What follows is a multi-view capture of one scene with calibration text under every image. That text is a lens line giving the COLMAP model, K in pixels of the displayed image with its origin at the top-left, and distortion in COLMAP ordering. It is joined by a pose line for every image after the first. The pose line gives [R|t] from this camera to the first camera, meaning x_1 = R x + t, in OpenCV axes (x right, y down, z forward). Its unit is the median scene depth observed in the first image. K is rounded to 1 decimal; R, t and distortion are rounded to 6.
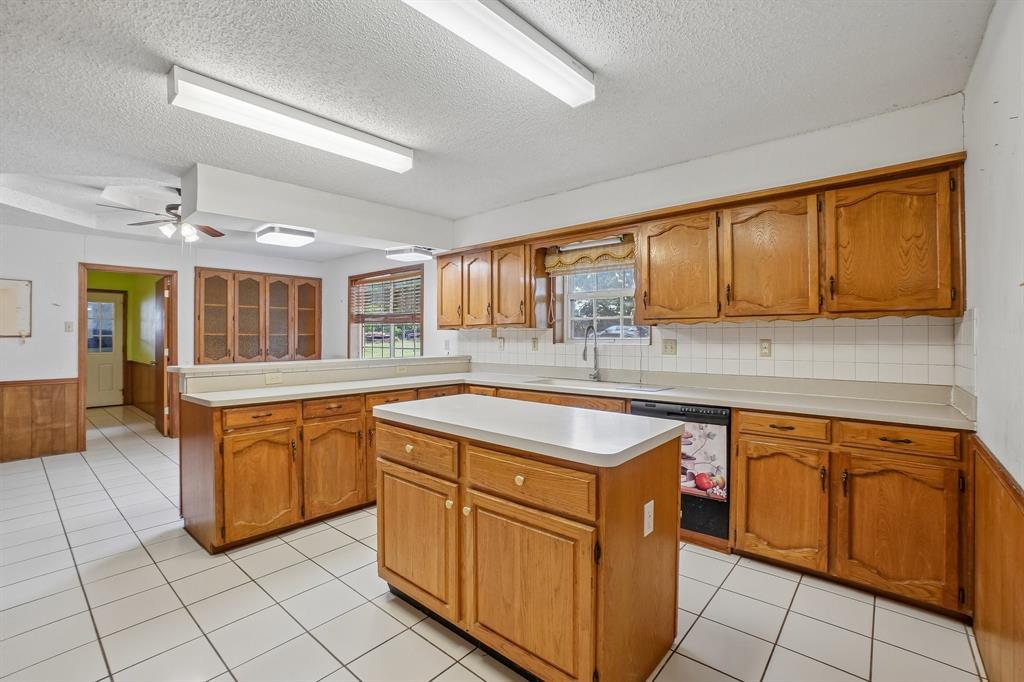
lens RADIAL K [[449.1, 0, 521.9], [0, 449.1, 333.8], [0, 0, 1]] dist [-0.047389, 0.005768]
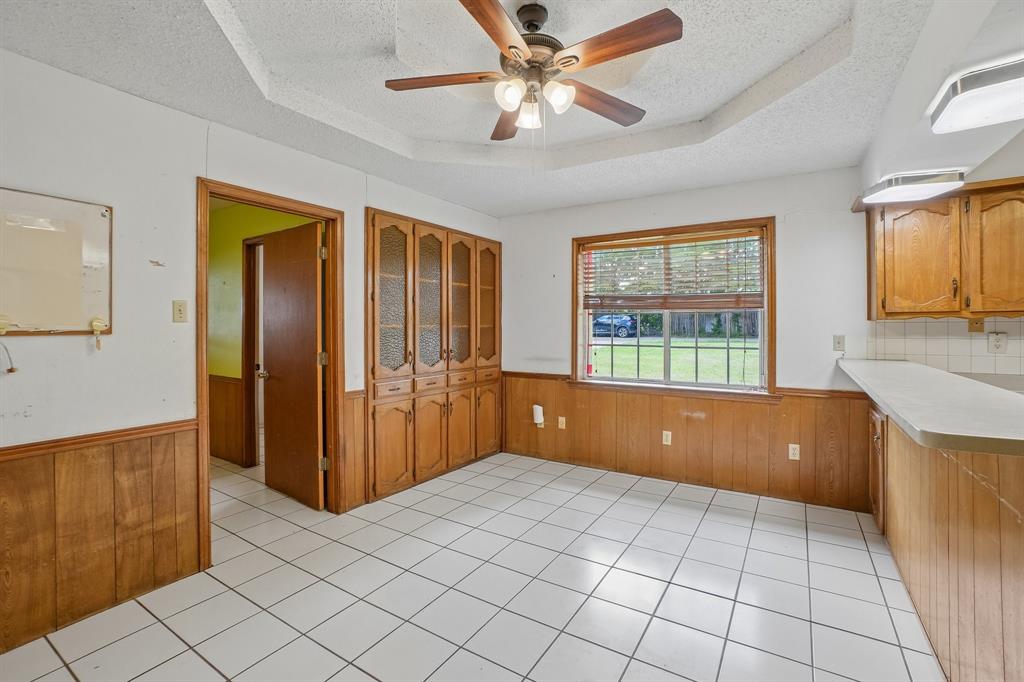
lens RADIAL K [[449.1, 0, 498.3], [0, 449.1, 325.9], [0, 0, 1]] dist [-0.047389, 0.005768]
pose [[0.990993, 0.000129, 0.133916, -0.786462], [-0.000803, 0.999987, 0.004977, -0.002893], [-0.133913, -0.005040, 0.990980, 0.482402]]
